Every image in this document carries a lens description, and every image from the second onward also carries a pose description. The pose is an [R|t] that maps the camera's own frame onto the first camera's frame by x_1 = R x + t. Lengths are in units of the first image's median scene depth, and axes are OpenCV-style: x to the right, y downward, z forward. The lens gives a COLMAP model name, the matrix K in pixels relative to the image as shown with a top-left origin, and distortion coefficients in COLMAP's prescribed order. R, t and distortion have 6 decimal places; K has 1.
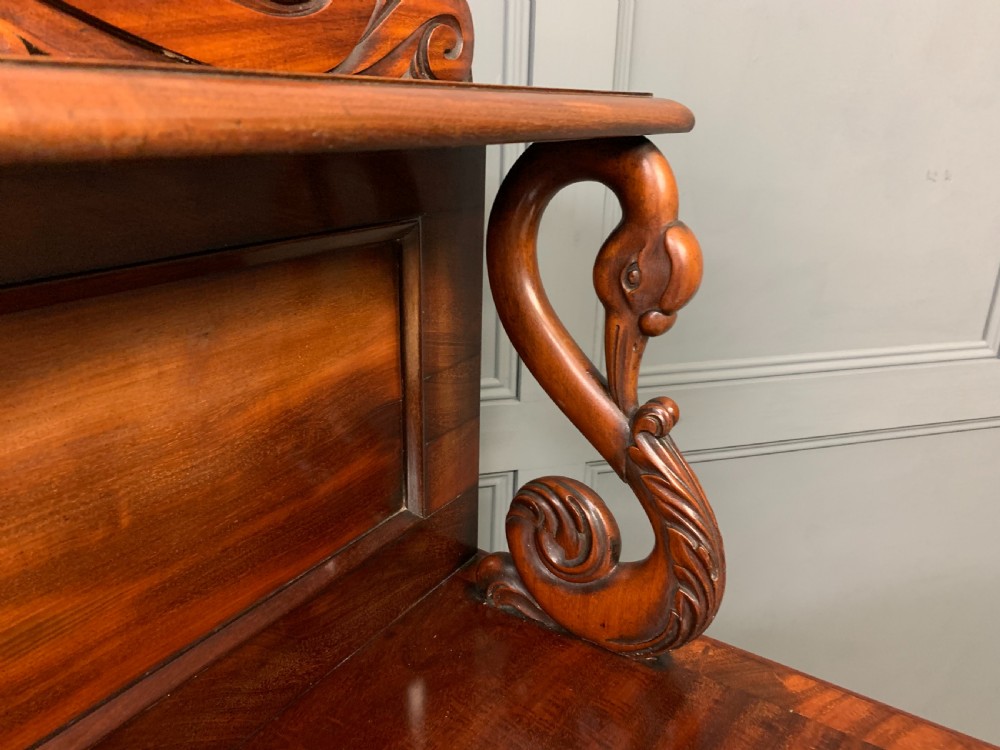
lens RADIAL K [[778.6, 0, 495.9], [0, 778.6, 372.3], [0, 0, 1]] dist [0.015540, -0.008943]
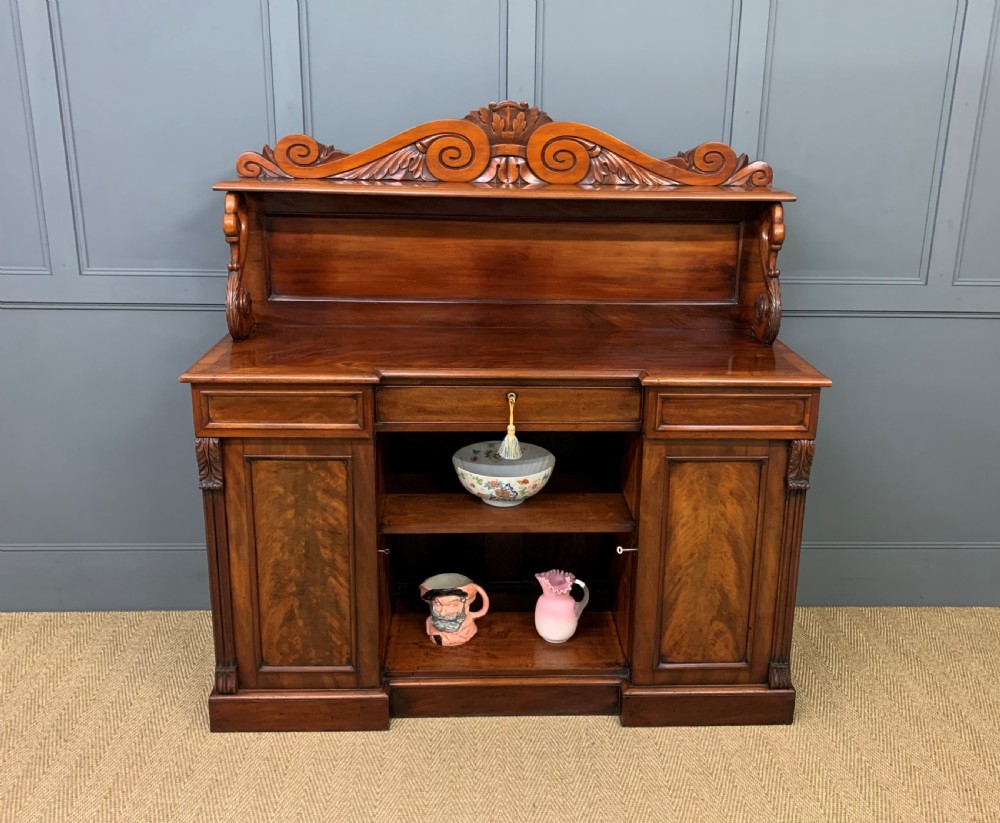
lens RADIAL K [[950.3, 0, 526.6], [0, 950.3, 394.7], [0, 0, 1]] dist [0.055091, -0.010920]
pose [[0.590887, 0.217539, -0.776871, 3.260059], [-0.276592, 0.959222, 0.058226, 0.694197], [0.757858, 0.180471, 0.626962, -2.773610]]
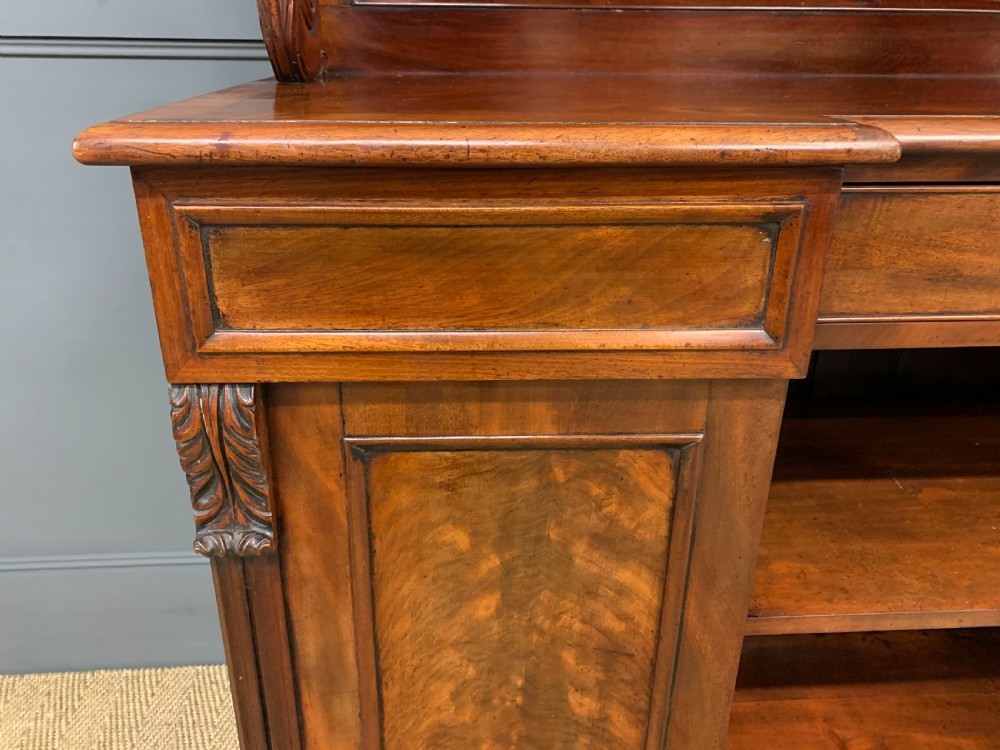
lens RADIAL K [[778.6, 0, 495.9], [0, 778.6, 372.3], [0, 0, 1]] dist [0.015540, -0.008943]
pose [[0.596049, 0.307750, -0.741630, 0.129074], [-0.266901, 0.947052, 0.178484, 1.232282], [0.757291, 0.091556, 0.646629, -1.530488]]
